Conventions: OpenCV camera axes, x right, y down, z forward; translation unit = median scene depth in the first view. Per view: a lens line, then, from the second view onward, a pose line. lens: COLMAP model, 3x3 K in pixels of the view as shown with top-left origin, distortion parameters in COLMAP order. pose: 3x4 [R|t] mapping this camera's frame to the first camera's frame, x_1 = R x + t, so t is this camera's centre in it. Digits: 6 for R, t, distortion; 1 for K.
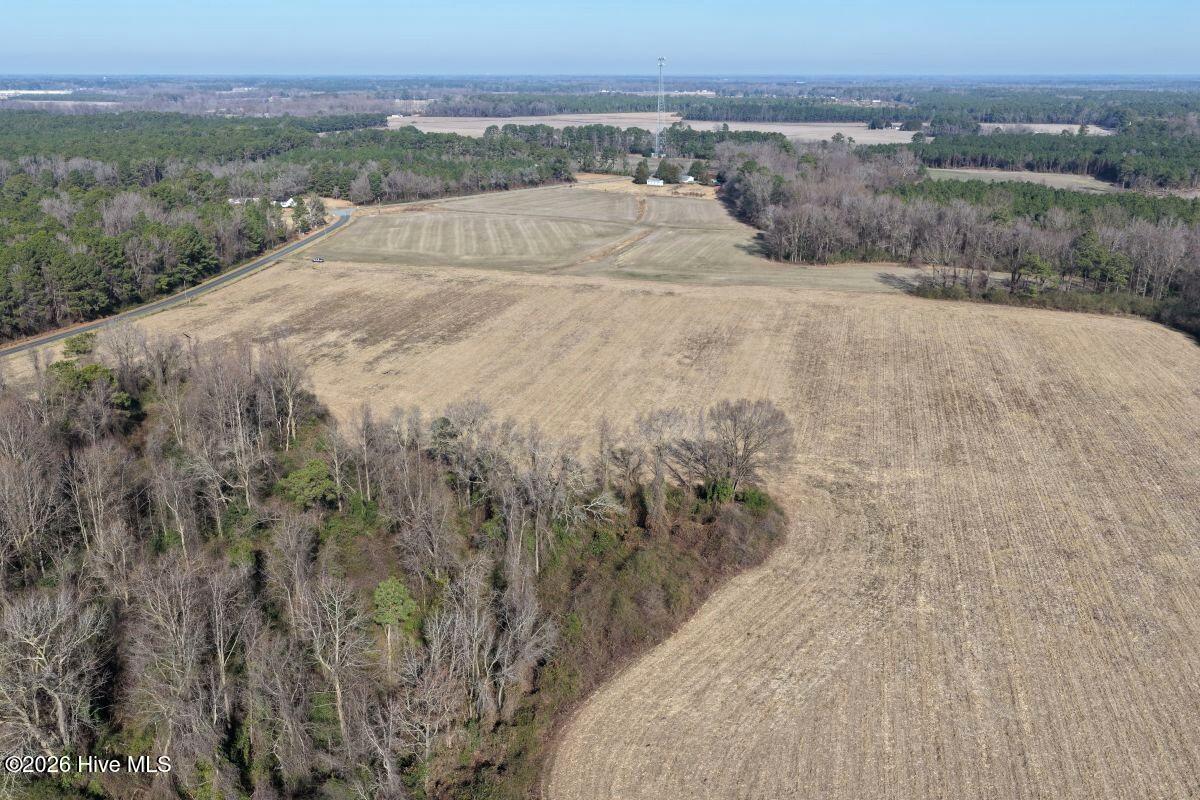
lens RADIAL K [[996.6, 0, 600.4], [0, 996.6, 399.4], [0, 0, 1]] dist [-0.011939, 0.037472]
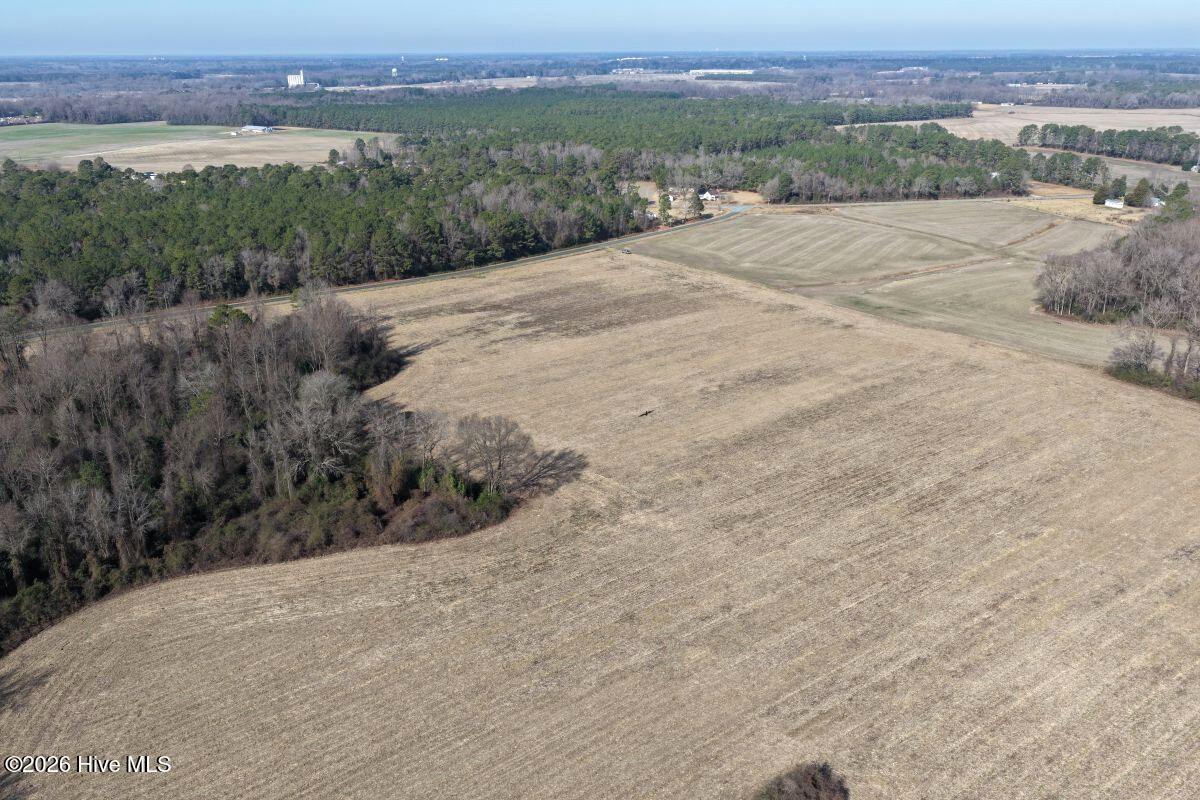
lens RADIAL K [[996.6, 0, 601.3], [0, 996.6, 394.2], [0, 0, 1]] dist [-0.011939, 0.037472]
pose [[0.790854, 0.197386, -0.579300, 0.232183], [-0.186547, 0.979265, 0.078996, -0.036197], [0.582881, 0.045593, 0.811277, 0.024248]]
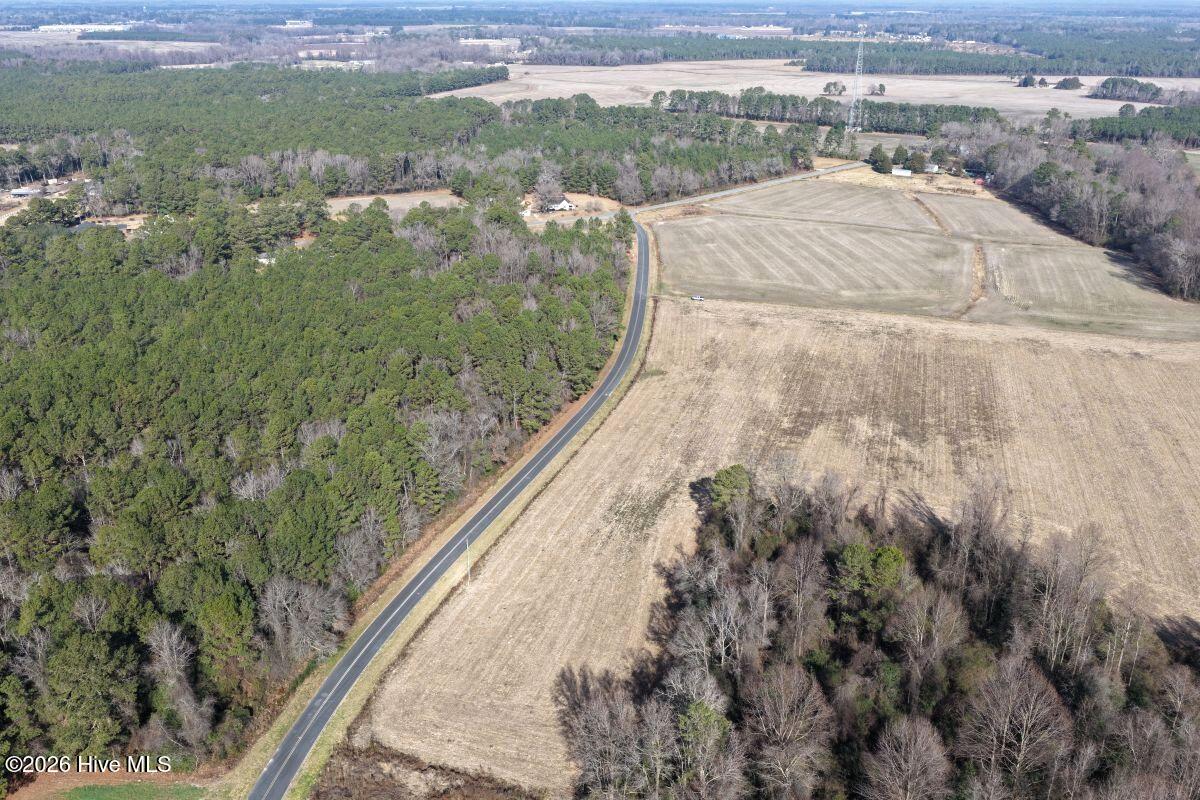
lens RADIAL K [[996.6, 0, 601.7], [0, 996.6, 401.5], [0, 0, 1]] dist [-0.011939, 0.037472]
pose [[0.999815, 0.007931, -0.017542, -0.206062], [-0.006679, 0.997503, 0.070313, -0.062349], [0.018056, -0.070183, 0.997371, 0.030085]]
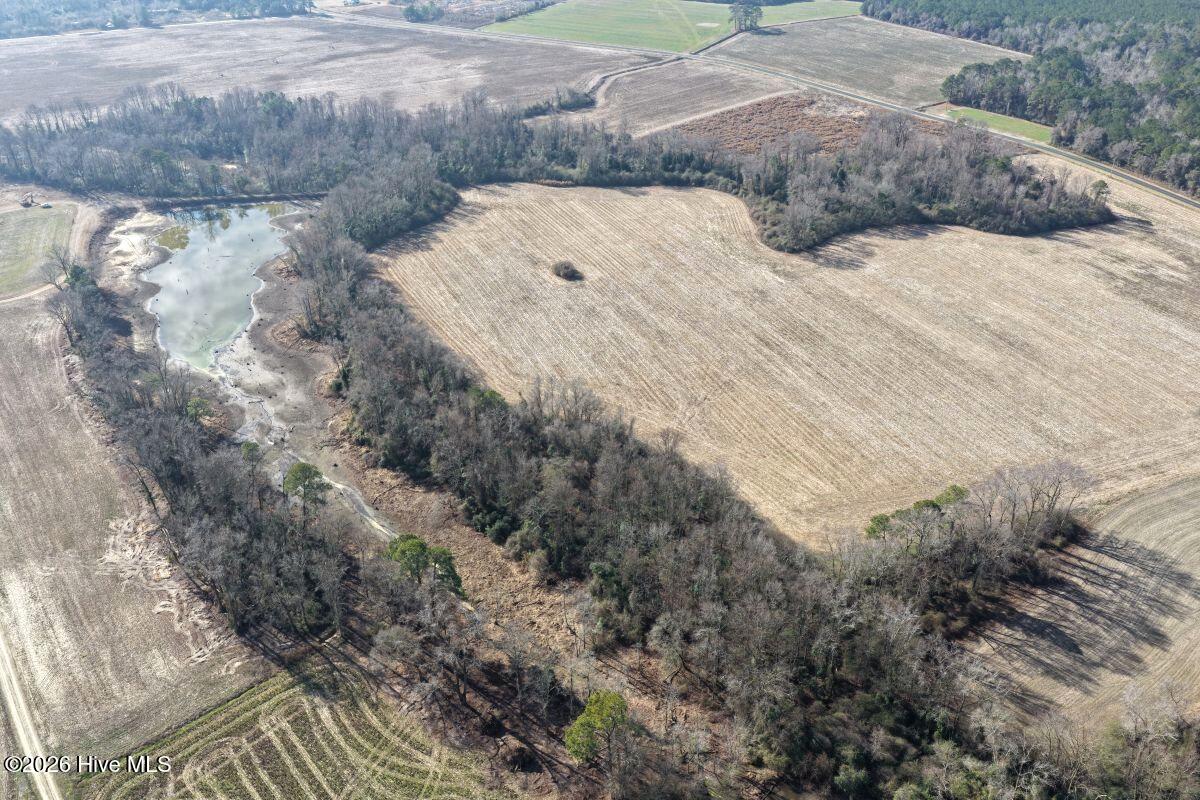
lens RADIAL K [[996.6, 0, 601.6], [0, 996.6, 396.5], [0, 0, 1]] dist [-0.011939, 0.037472]
pose [[-0.782809, 0.326781, -0.529551, 0.495916], [-0.190508, 0.684288, 0.703887, -0.330529], [0.592383, 0.651892, -0.473412, 0.542898]]
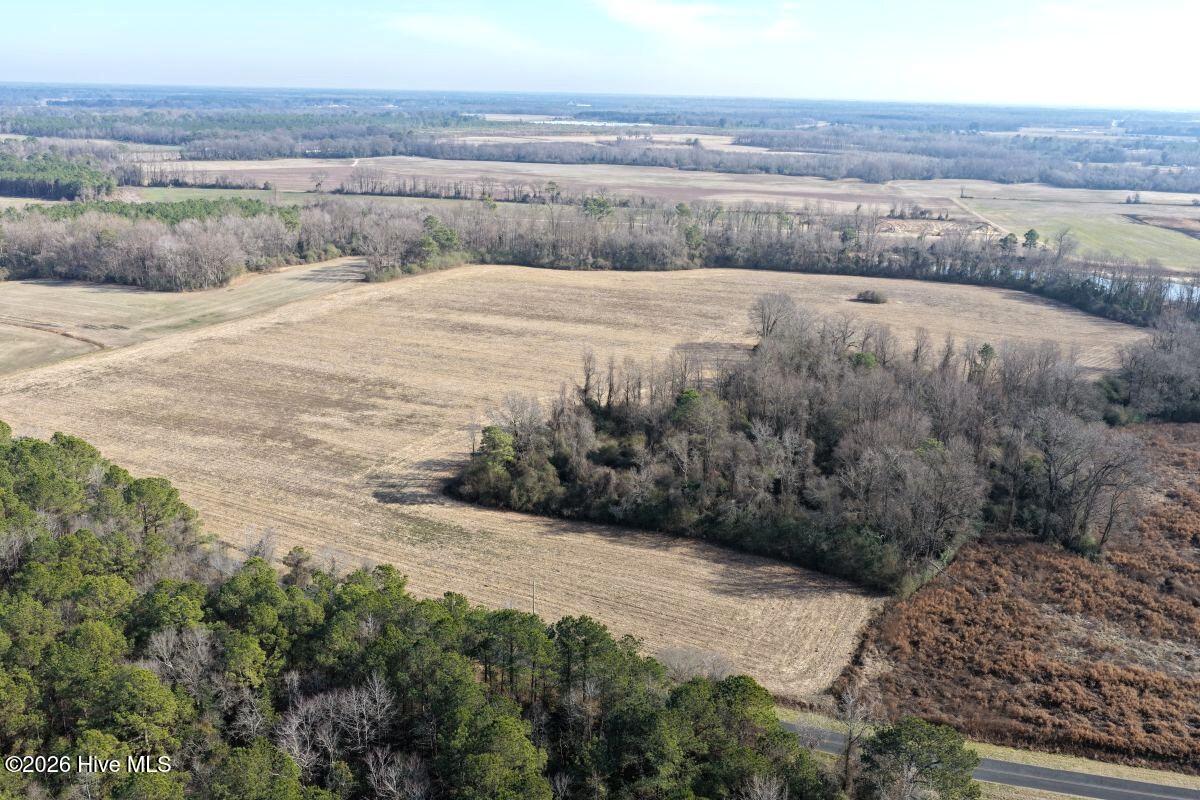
lens RADIAL K [[996.6, 0, 596.7], [0, 996.6, 408.1], [0, 0, 1]] dist [-0.011939, 0.037472]
pose [[0.157127, -0.300208, 0.940843, -0.448685], [0.293073, 0.923936, 0.245868, -0.092425], [-0.943090, 0.237103, 0.233158, 0.228897]]
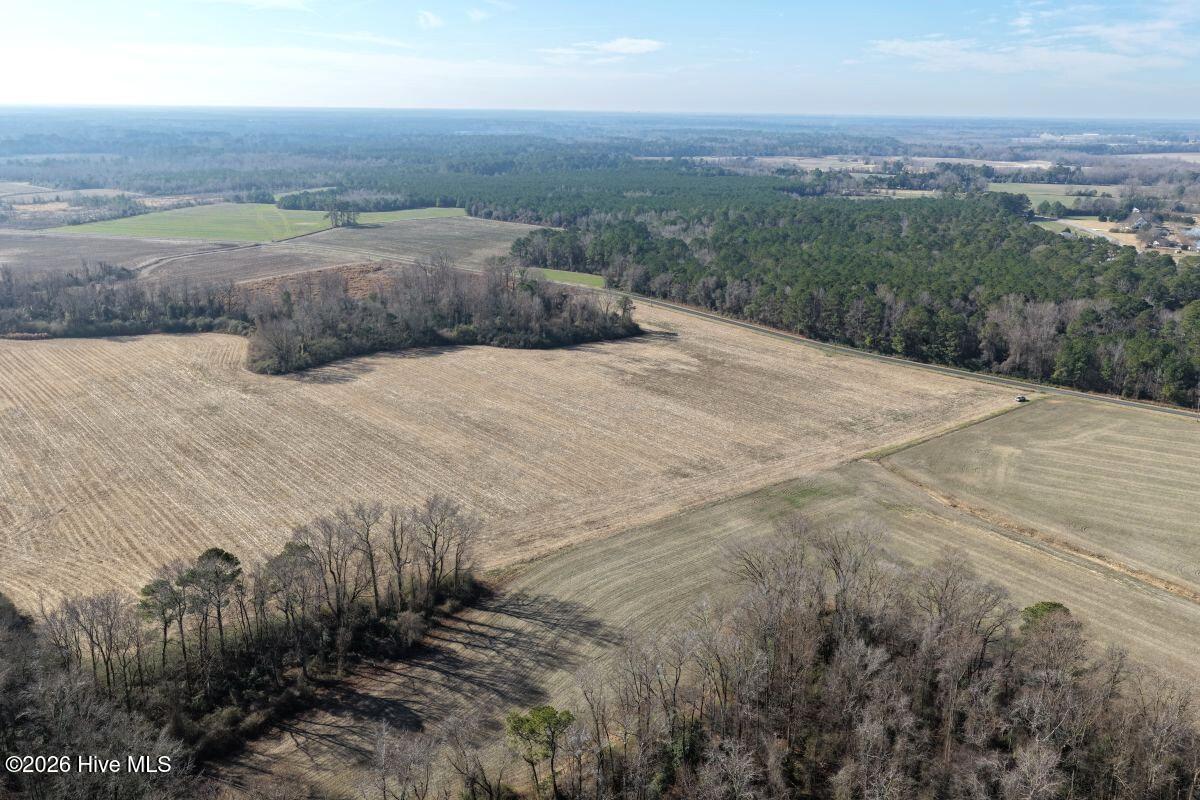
lens RADIAL K [[996.6, 0, 601.4], [0, 996.6, 397.7], [0, 0, 1]] dist [-0.011939, 0.037472]
pose [[-0.585489, 0.221655, -0.779790, 0.361679], [-0.267427, 0.855243, 0.443895, -0.250354], [0.765301, 0.468433, -0.441458, 0.637379]]
